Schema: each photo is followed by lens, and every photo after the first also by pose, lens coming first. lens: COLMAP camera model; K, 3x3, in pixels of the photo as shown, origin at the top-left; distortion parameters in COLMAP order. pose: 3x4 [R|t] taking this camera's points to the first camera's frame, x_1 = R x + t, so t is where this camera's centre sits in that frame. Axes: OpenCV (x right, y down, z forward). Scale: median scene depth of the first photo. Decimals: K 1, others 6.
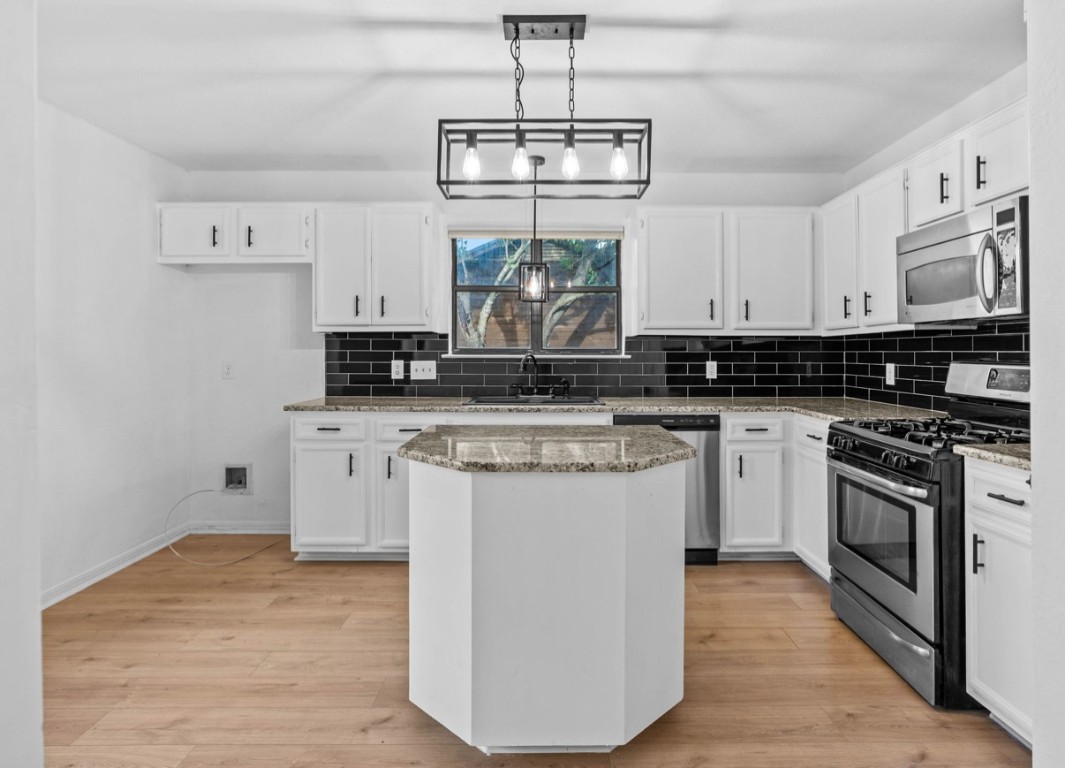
lens RADIAL K [[578.7, 0, 533.9], [0, 578.7, 353.4], [0, 0, 1]] dist [-0.002752, 0.000103]
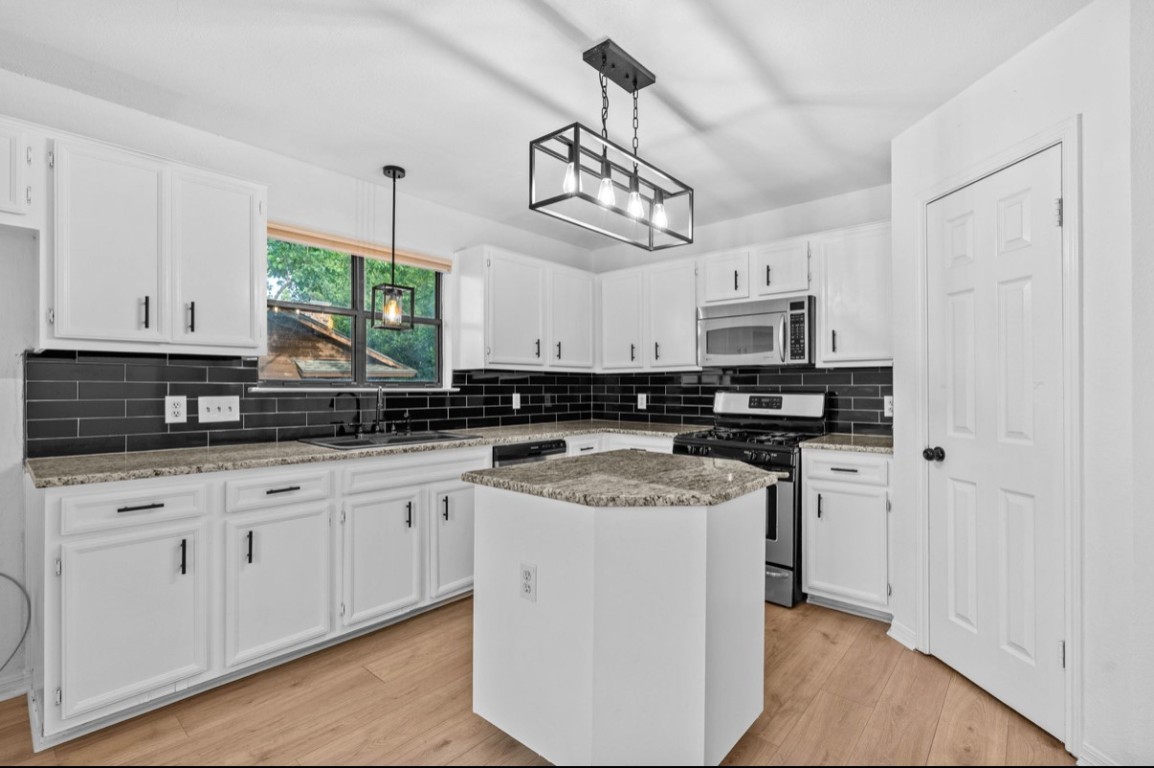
lens RADIAL K [[523.7, 0, 577.0], [0, 523.7, 384.0], [0, 0, 1]] dist [0.000988, 0.000236]
pose [[0.671076, 0.004542, 0.741374, -0.398106], [-0.001094, 0.999986, -0.005137, 0.000331], [-0.741387, 0.002637, 0.671072, 0.237440]]
